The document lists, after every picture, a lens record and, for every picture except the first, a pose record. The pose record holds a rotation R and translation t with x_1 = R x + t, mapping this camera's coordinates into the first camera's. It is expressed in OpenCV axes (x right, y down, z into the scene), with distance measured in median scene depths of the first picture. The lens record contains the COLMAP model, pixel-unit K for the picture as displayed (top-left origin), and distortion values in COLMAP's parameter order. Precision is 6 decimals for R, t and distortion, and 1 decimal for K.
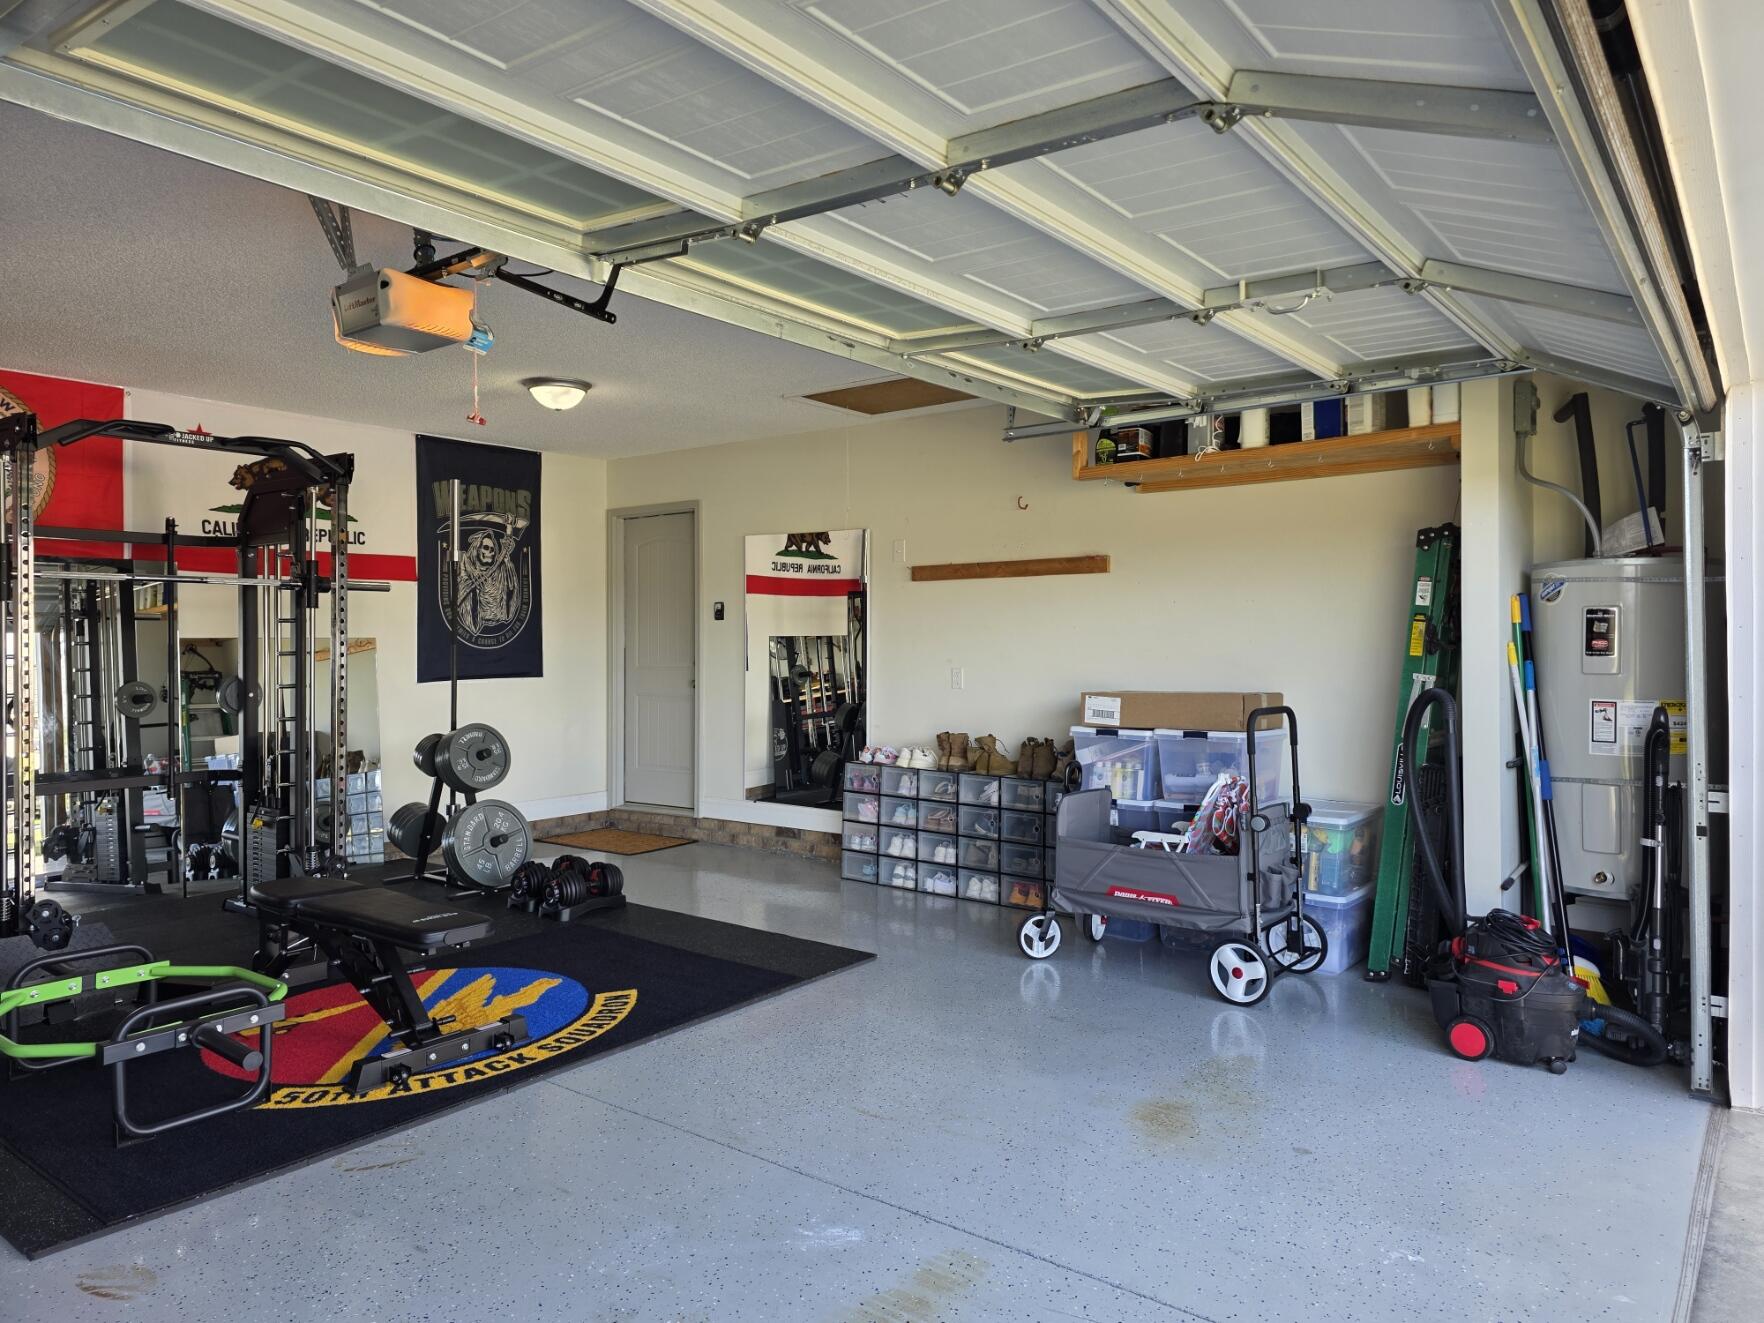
lens RADIAL K [[1218.6, 0, 905.2], [0, 1218.6, 632.0], [0, 0, 1]] dist [0.114805, -0.054057]
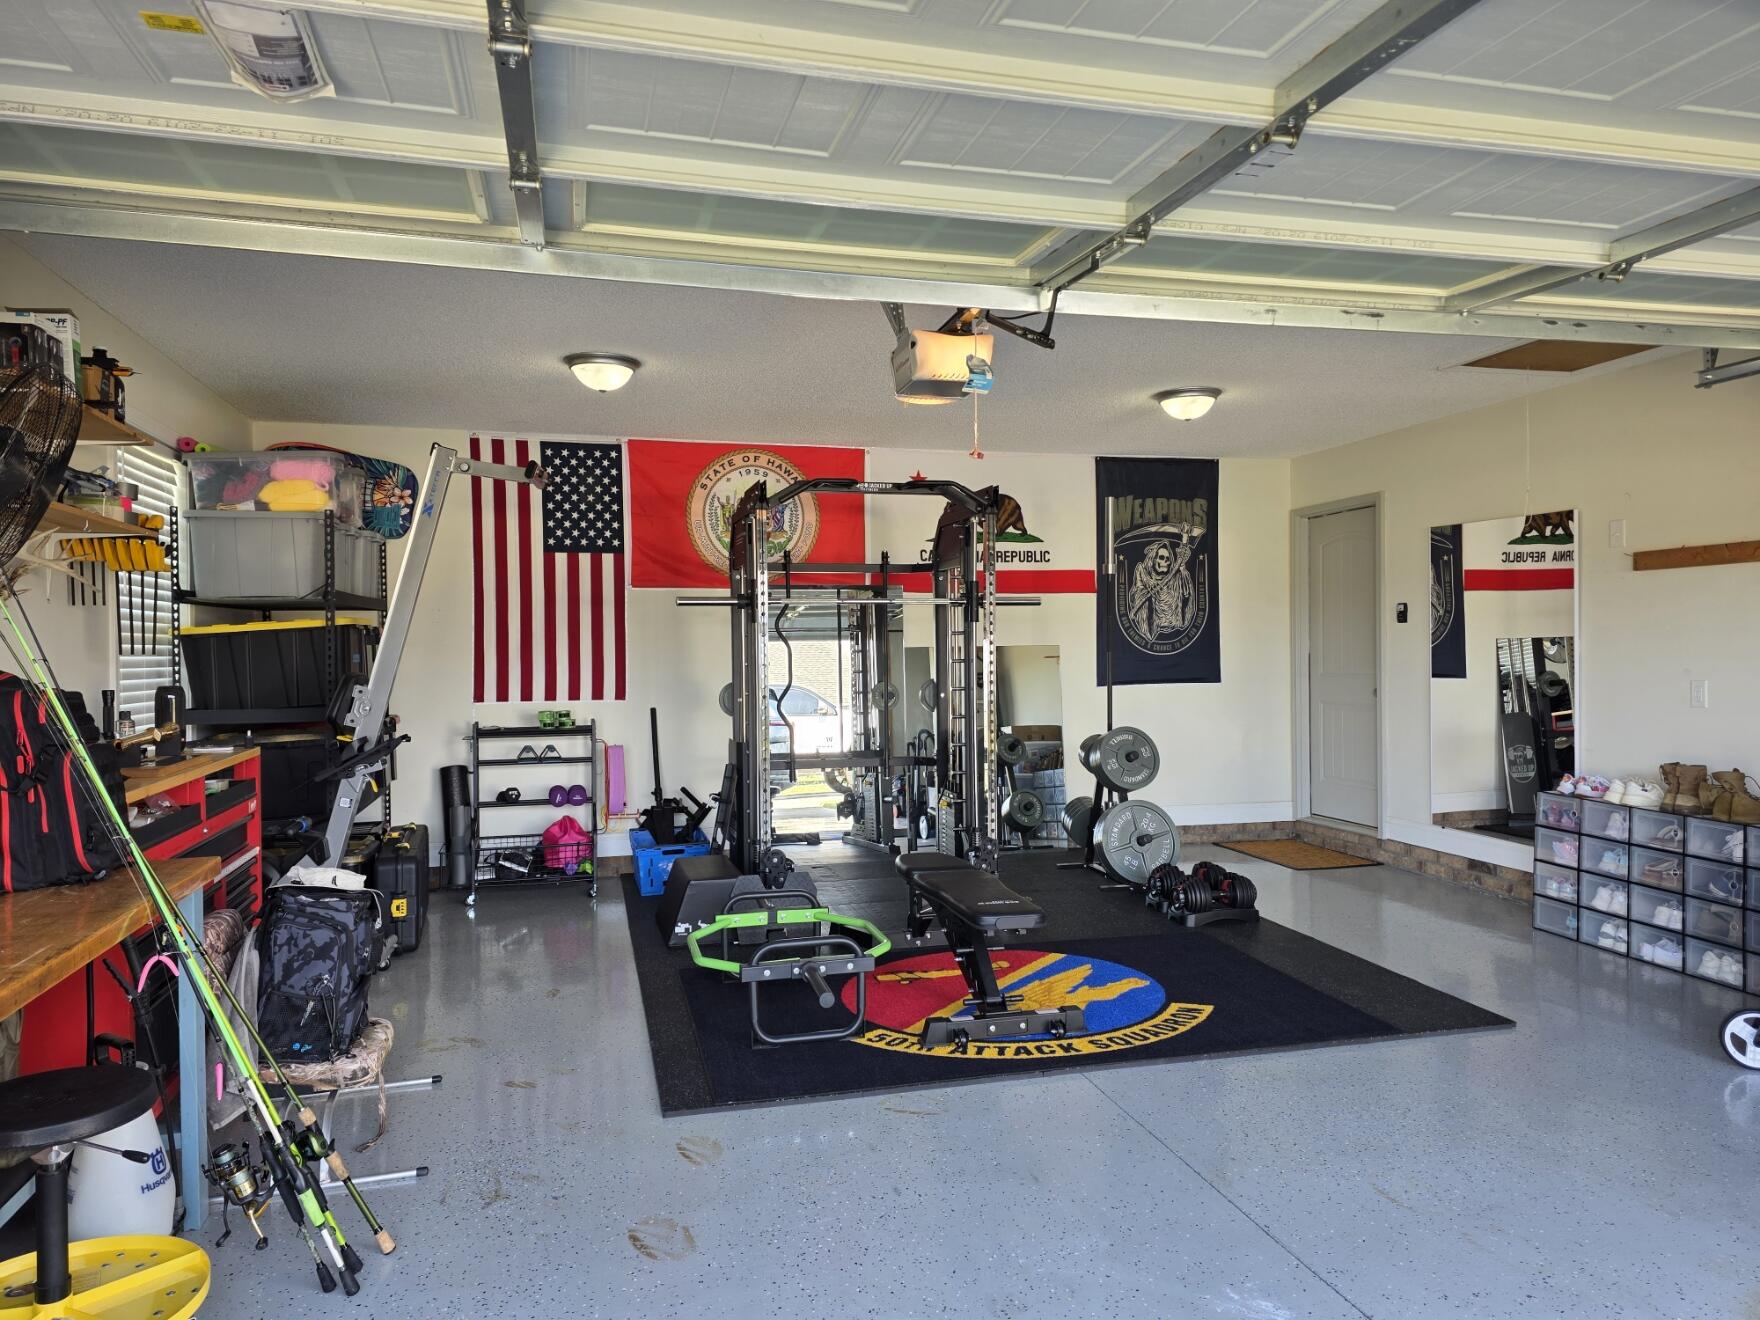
lens RADIAL K [[1215.8, 0, 876.7], [0, 1215.8, 647.1], [0, 0, 1]] dist [0.114805, -0.054057]
pose [[0.795133, -0.005992, -0.606405, 0.126770], [0.013332, 0.999882, 0.007601, -0.005494], [0.606288, -0.014129, 0.795120, 0.045819]]
